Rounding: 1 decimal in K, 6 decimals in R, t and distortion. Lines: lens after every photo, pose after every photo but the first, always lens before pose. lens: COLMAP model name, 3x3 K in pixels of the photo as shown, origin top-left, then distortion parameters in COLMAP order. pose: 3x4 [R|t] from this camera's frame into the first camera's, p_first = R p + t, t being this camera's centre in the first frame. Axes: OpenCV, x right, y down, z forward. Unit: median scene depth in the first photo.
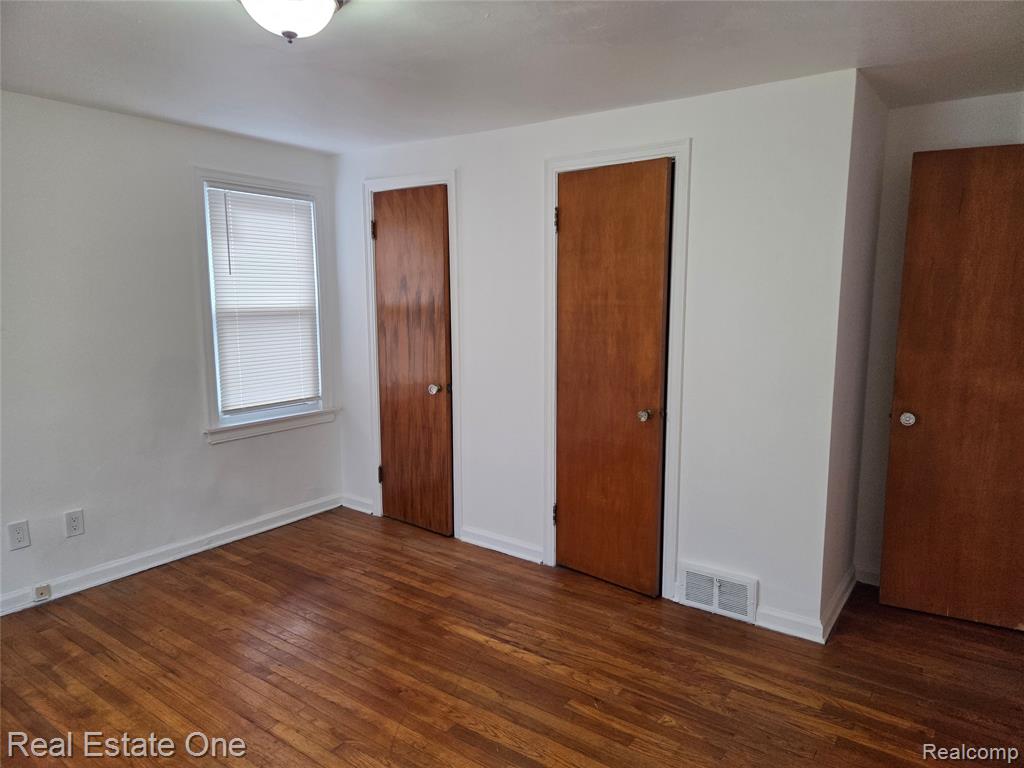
lens RADIAL K [[680.6, 0, 513.7], [0, 680.6, 375.1], [0, 0, 1]] dist [0.070819, -0.056258]
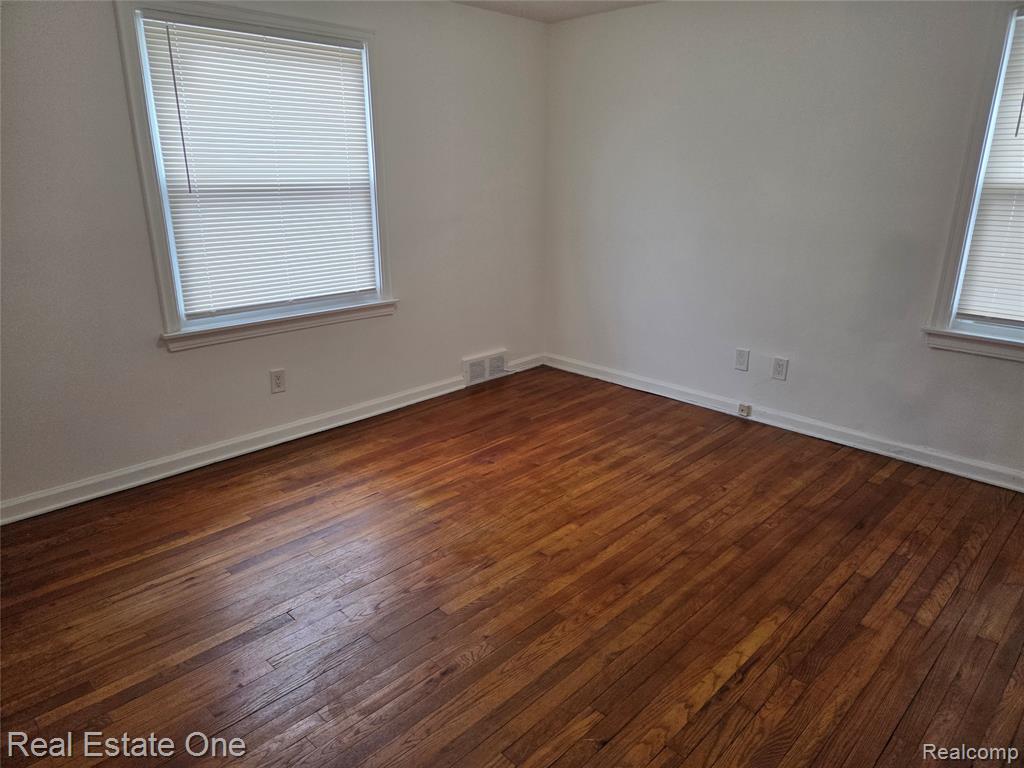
lens RADIAL K [[680.6, 0, 513.7], [0, 680.6, 375.1], [0, 0, 1]] dist [0.070819, -0.056258]
pose [[-0.150586, 0.289282, -0.945325, 0.555223], [-0.126458, 0.942737, 0.308634, -0.079412], [0.980476, 0.166020, -0.105381, 0.727617]]
